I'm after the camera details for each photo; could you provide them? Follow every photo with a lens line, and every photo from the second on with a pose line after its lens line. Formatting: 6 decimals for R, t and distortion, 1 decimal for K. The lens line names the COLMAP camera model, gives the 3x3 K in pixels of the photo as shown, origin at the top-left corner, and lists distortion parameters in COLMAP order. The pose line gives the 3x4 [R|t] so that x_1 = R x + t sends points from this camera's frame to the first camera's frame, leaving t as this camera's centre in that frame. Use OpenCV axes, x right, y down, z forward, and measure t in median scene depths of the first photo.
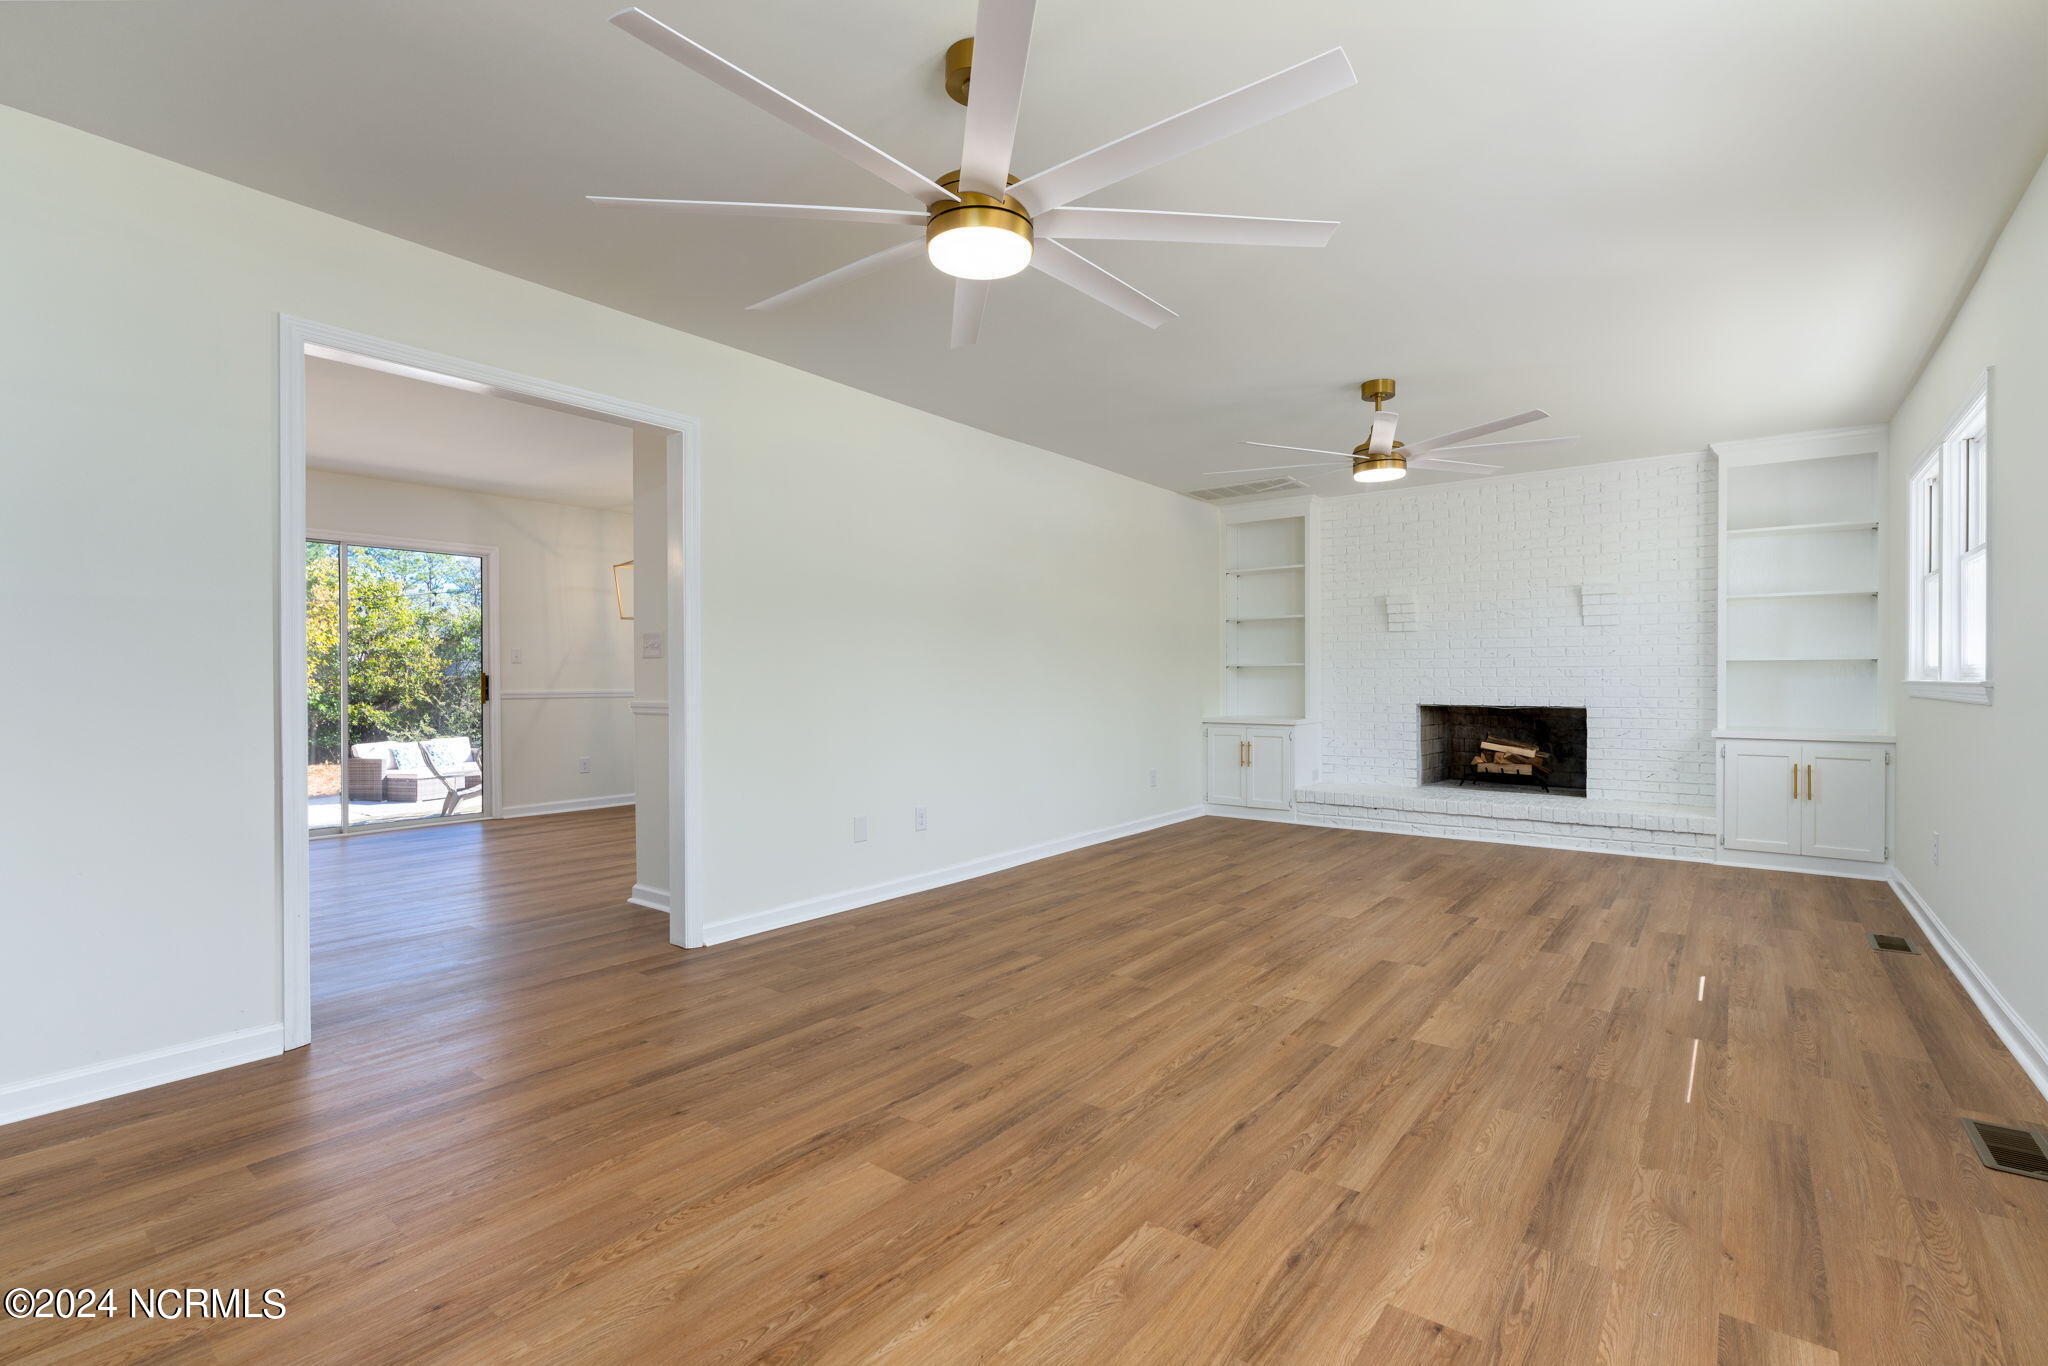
lens RADIAL K [[911.4, 0, 1024.0], [0, 911.4, 683.0], [0, 0, 1]] dist [-0.002845, -0.000030]
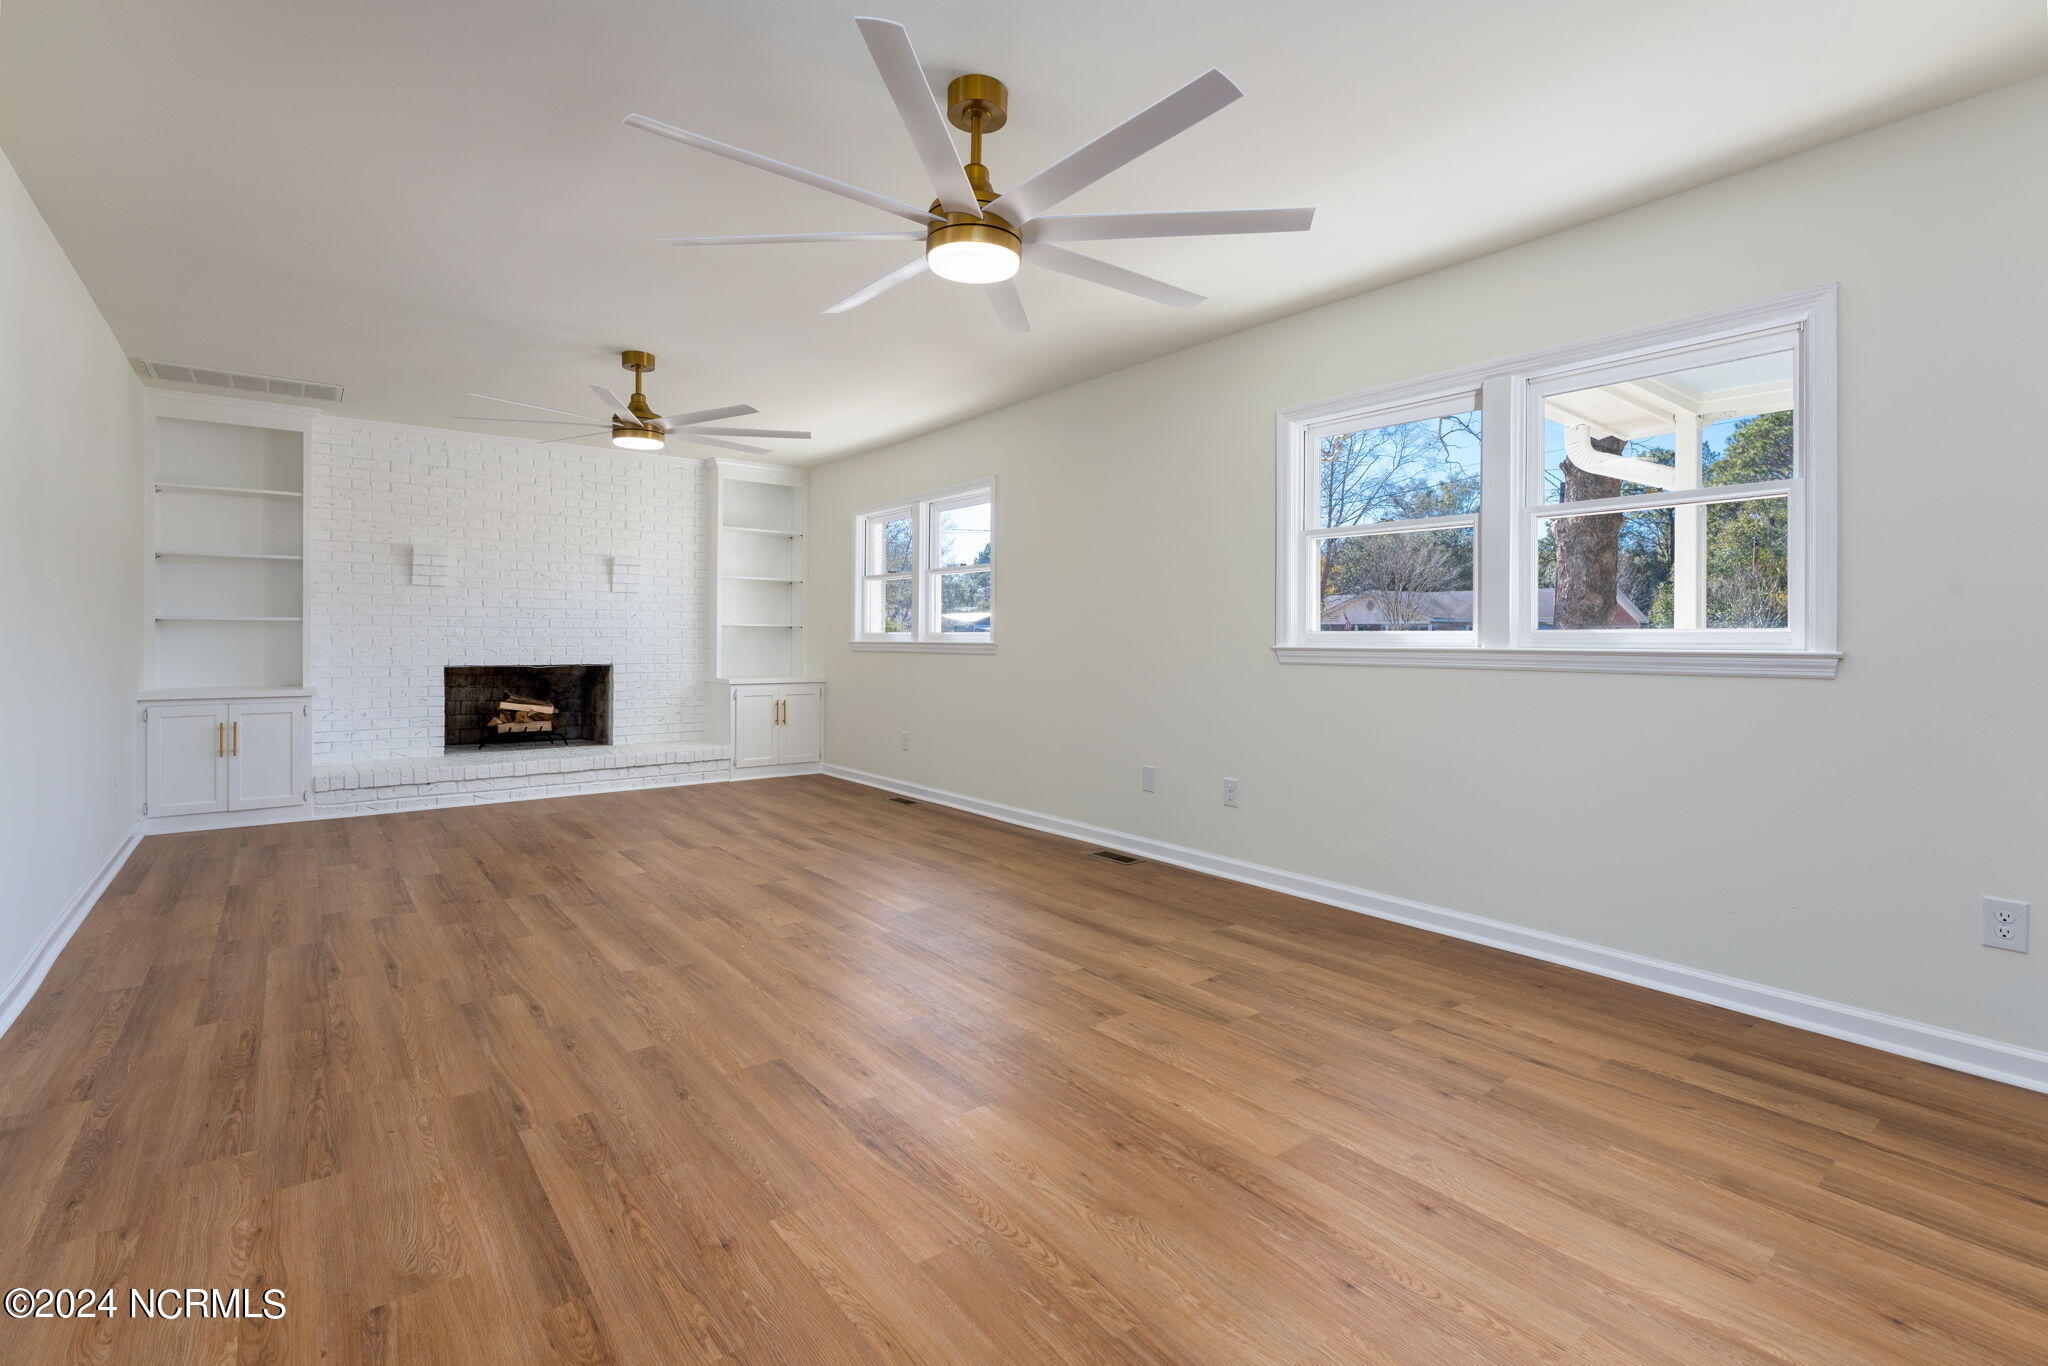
lens RADIAL K [[948.5, 0, 1022.2], [0, 948.5, 645.8], [0, 0, 1]] dist [-0.000717, -0.000032]
pose [[0.242994, -0.003620, 0.970021, -0.553232], [-0.000927, 0.999992, 0.003964, -0.001873], [-0.970027, -0.001862, 0.242988, 0.313411]]
